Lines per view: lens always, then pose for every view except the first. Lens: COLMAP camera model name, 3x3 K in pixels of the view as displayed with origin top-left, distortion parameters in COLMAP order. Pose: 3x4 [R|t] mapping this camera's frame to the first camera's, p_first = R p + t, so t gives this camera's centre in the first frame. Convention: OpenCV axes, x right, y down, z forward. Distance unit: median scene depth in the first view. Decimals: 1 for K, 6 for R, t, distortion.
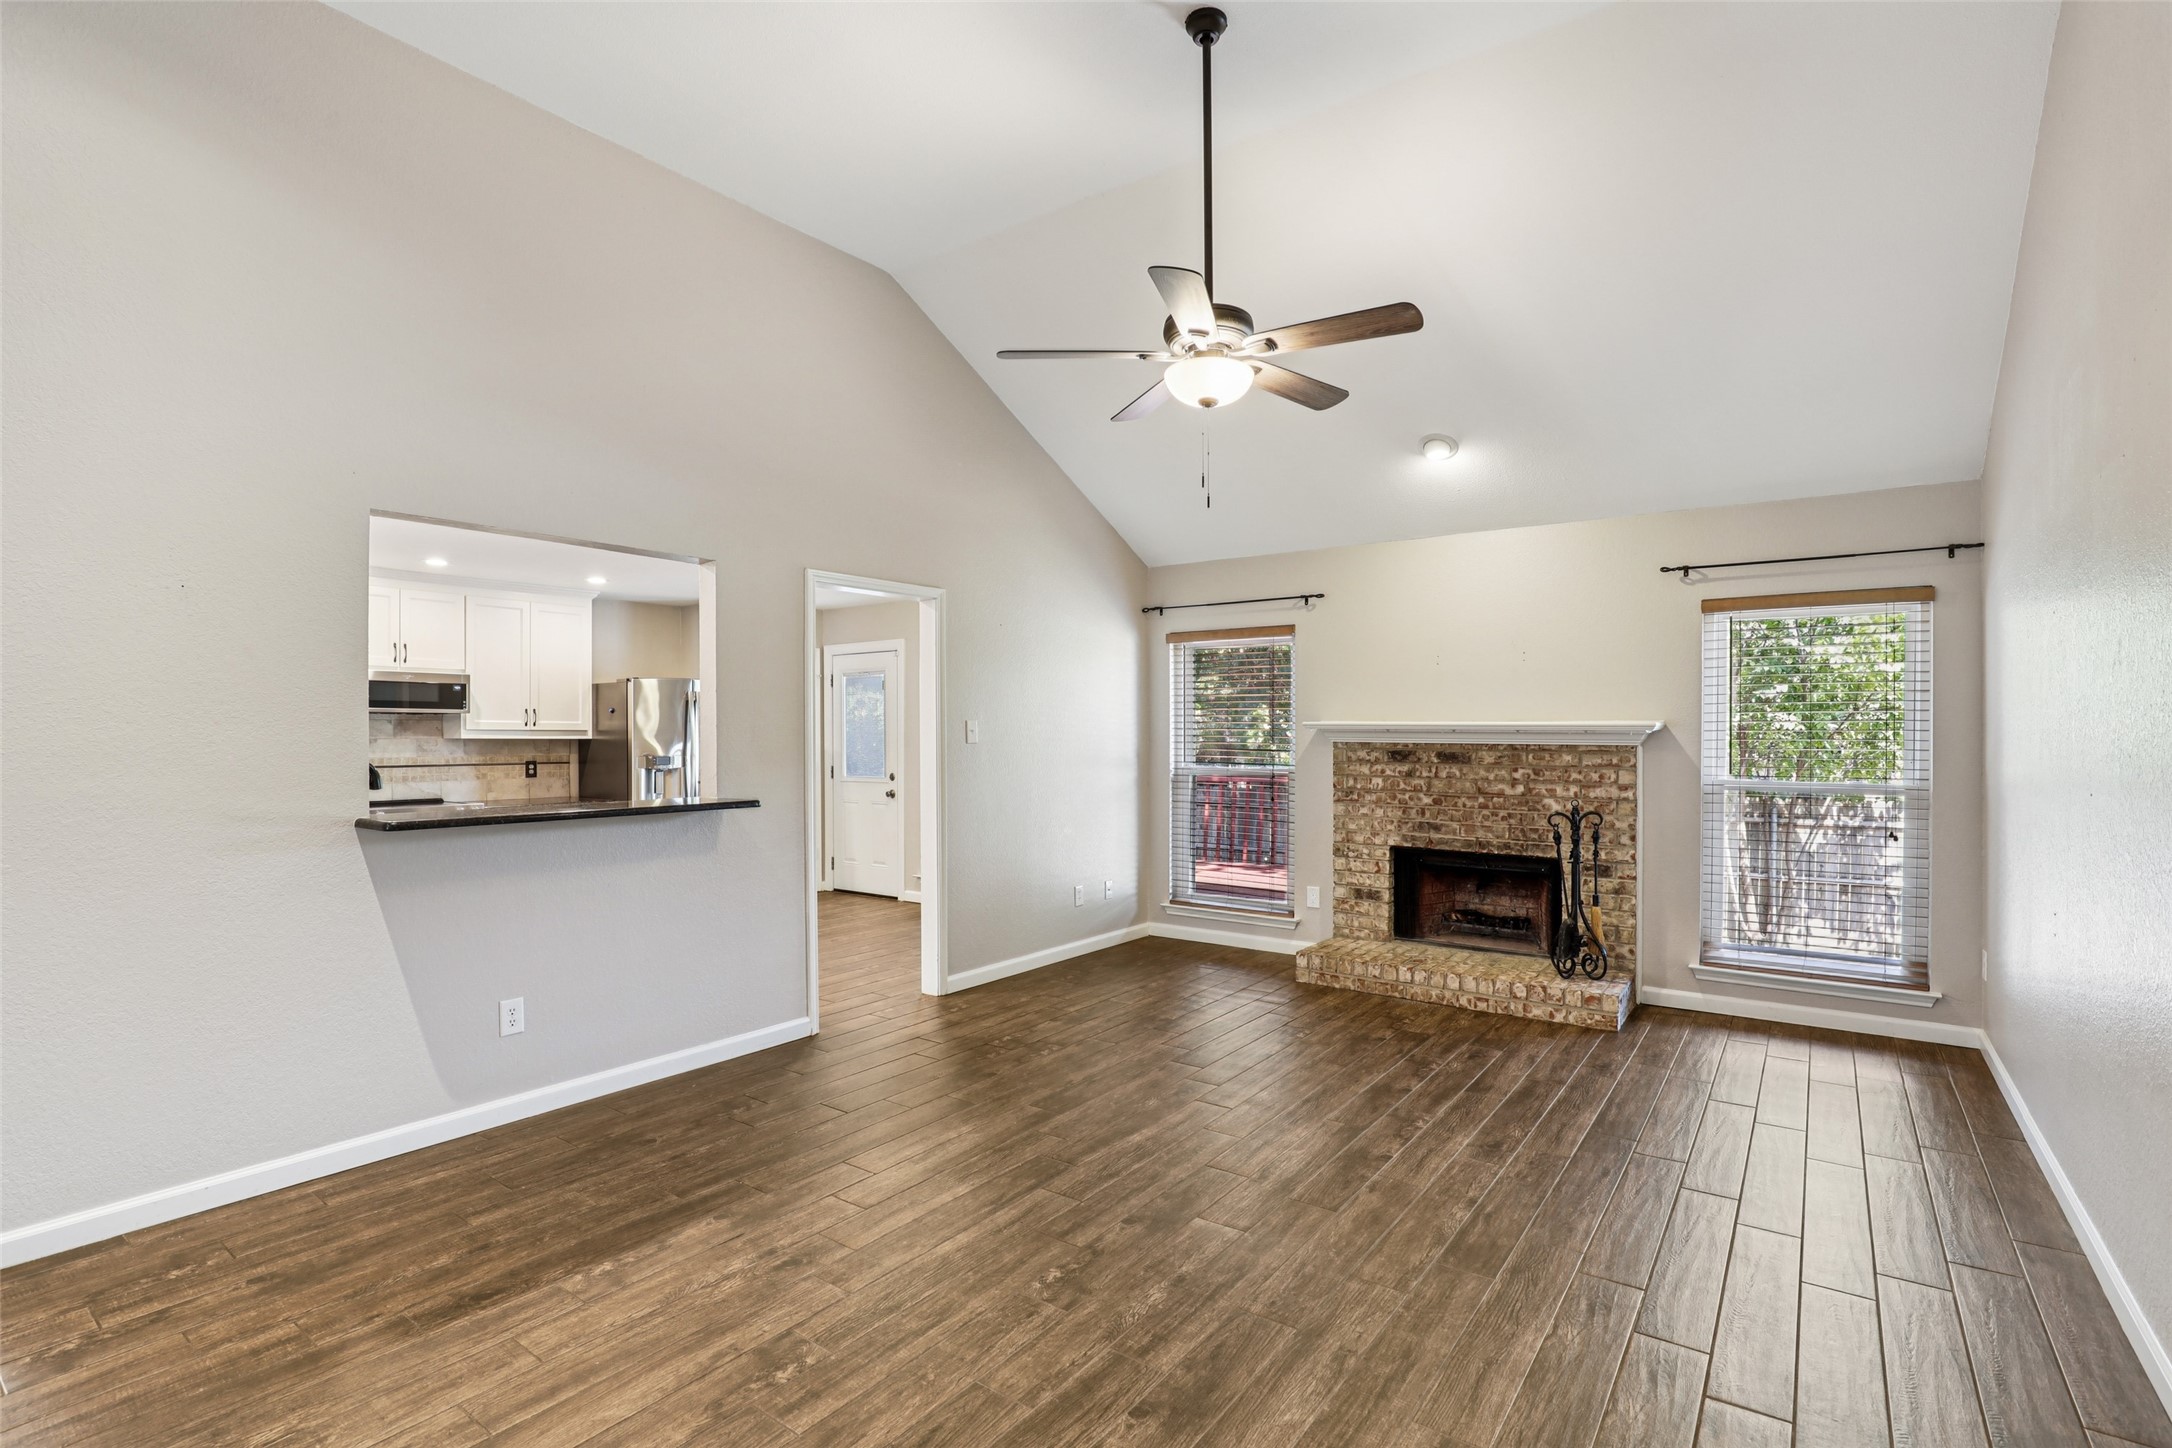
lens RADIAL K [[1030.3, 0, 1092.2], [0, 1030.3, 730.9], [0, 0, 1]] dist [-0.033931, 0.013335]
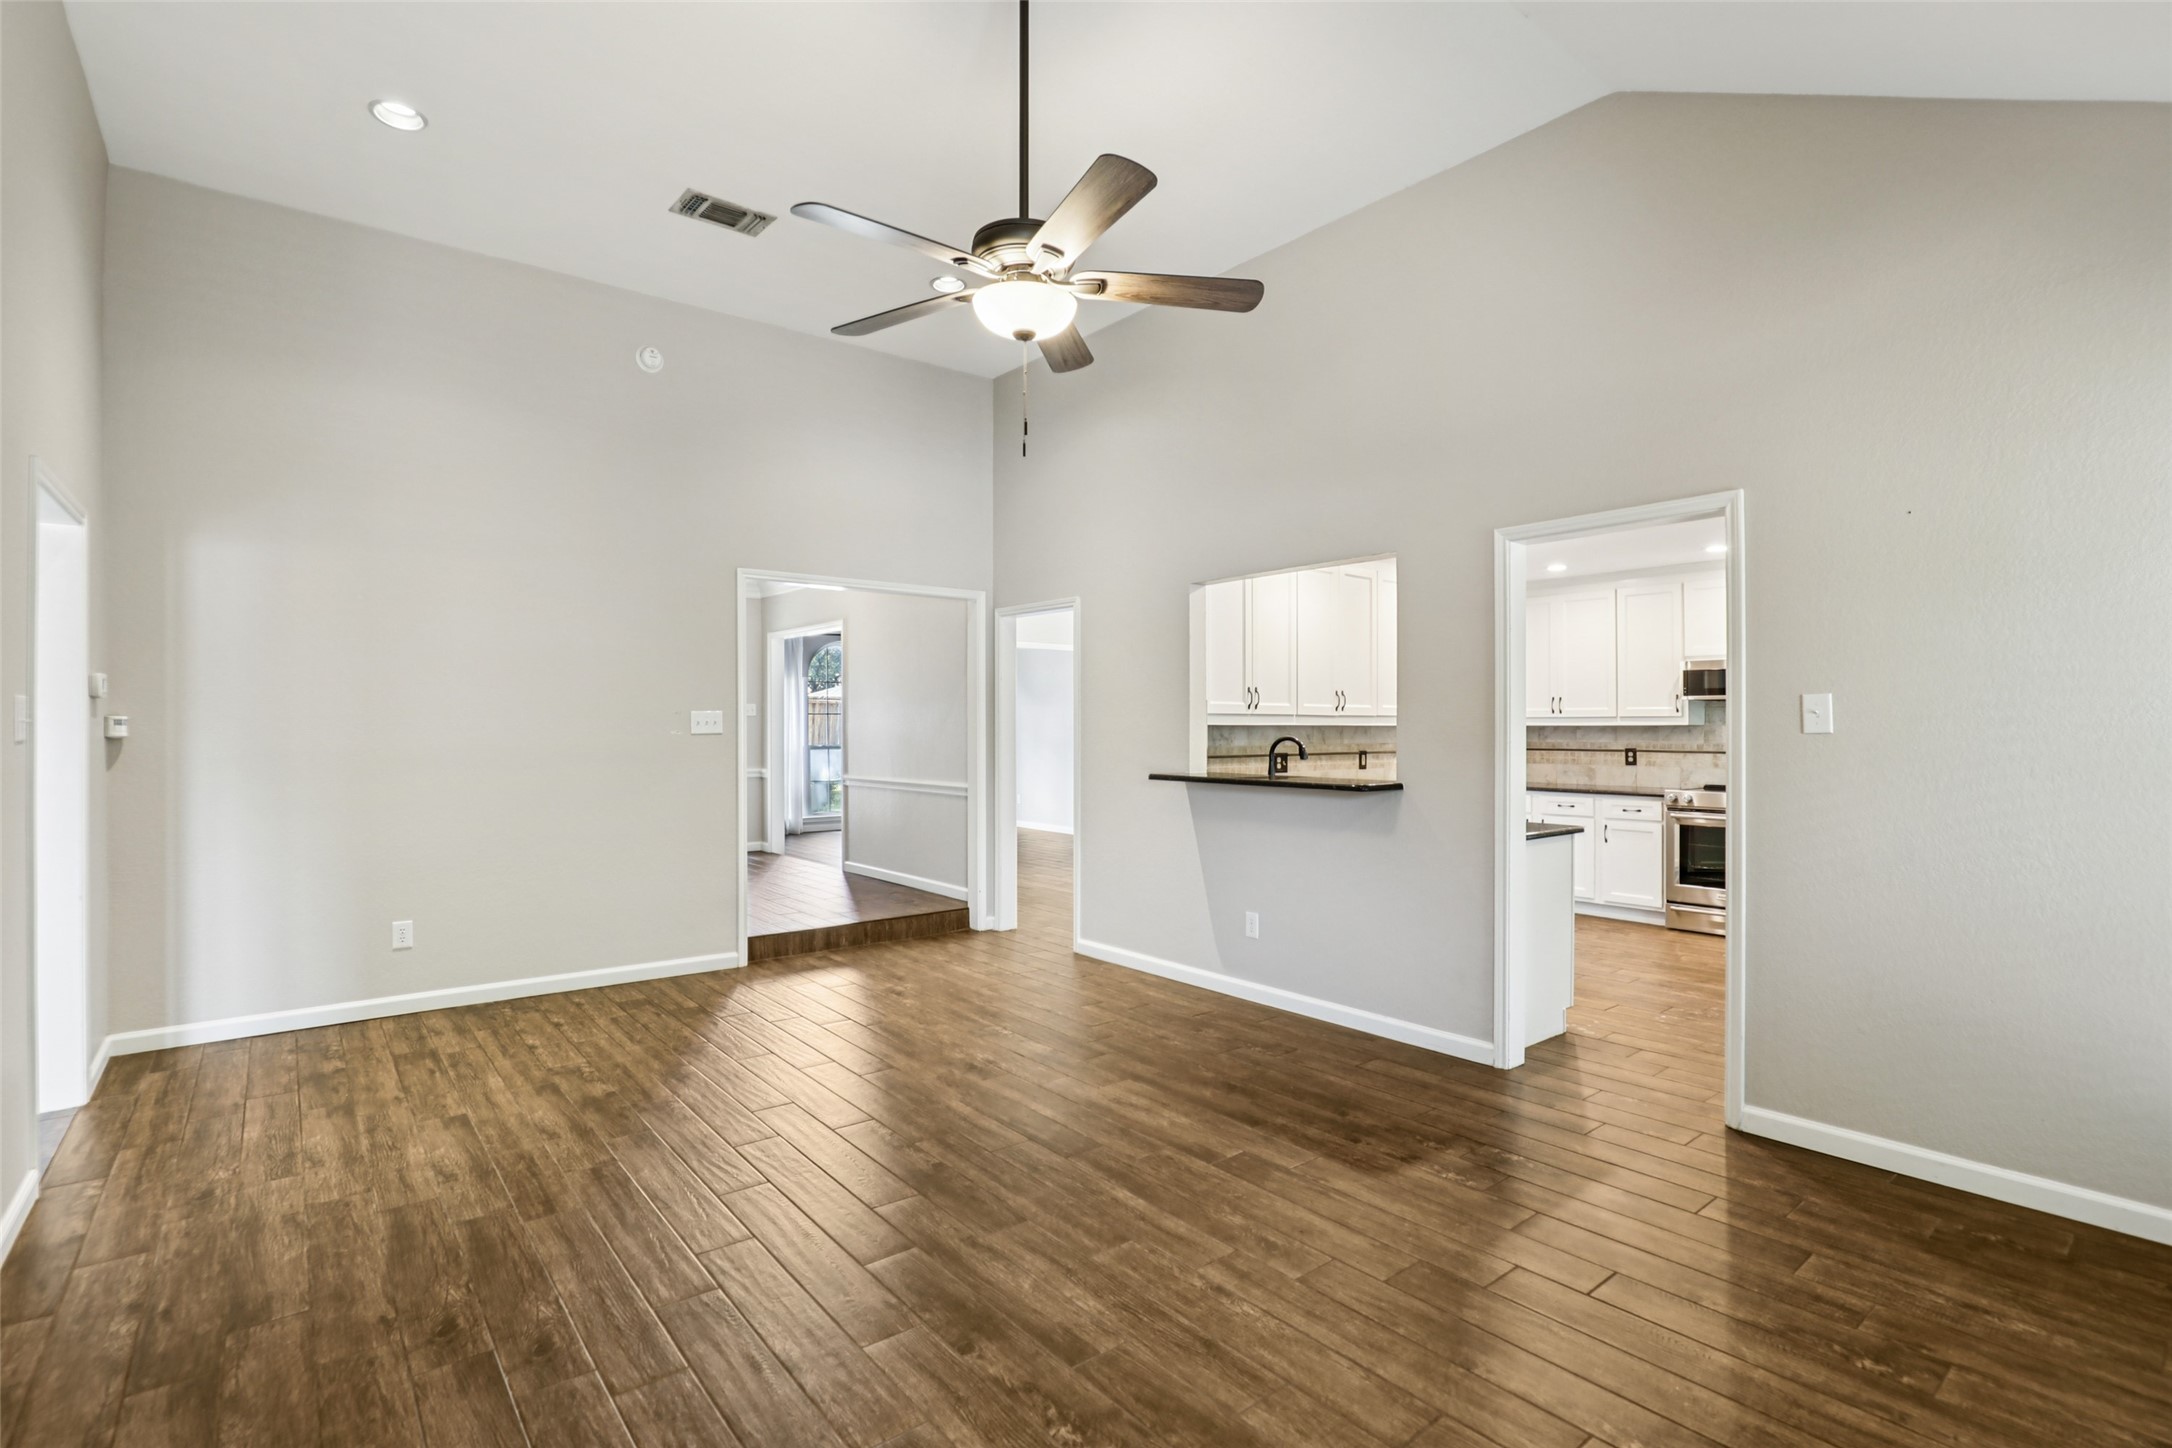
lens RADIAL K [[1030.3, 0, 1092.2], [0, 1030.3, 730.9], [0, 0, 1]] dist [-0.033931, 0.013335]
pose [[-0.263940, 0.006269, -0.964519, 0.852979], [0.006062, 0.999970, 0.004841, 0.007769], [0.964520, -0.004569, -0.263970, 1.181231]]
